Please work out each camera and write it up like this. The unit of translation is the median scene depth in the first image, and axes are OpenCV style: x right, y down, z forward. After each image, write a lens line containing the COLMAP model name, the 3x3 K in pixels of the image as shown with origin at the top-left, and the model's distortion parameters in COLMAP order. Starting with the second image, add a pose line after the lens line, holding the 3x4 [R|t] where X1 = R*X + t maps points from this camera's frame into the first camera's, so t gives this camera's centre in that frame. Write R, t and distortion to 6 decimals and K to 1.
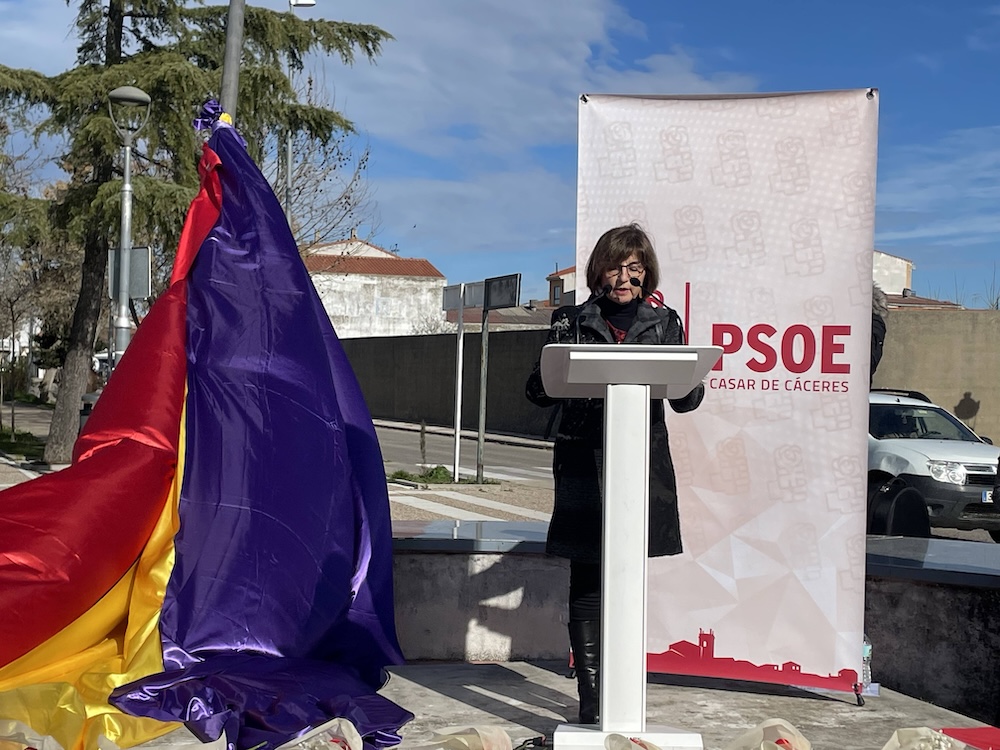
lens RADIAL K [[1658.7, 0, 513.8], [0, 1658.7, 377.1], [0, 0, 1]] dist [0.166704, -0.395998]
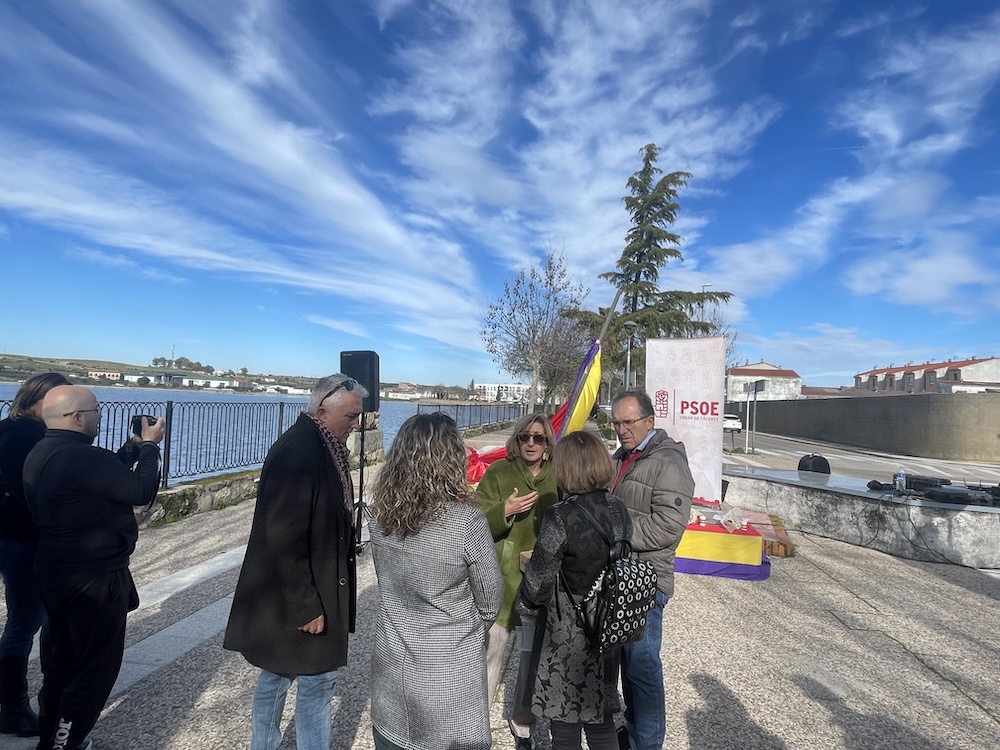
lens RADIAL K [[598.4, 0, 490.5], [0, 598.4, 373.1], [0, 0, 1]] dist [-0.000127, -0.000043]
pose [[0.855540, -0.008365, -0.517669, 0.447934], [-0.025924, 0.997923, -0.058970, -0.004900], [0.517087, 0.063871, 0.853547, -0.332432]]
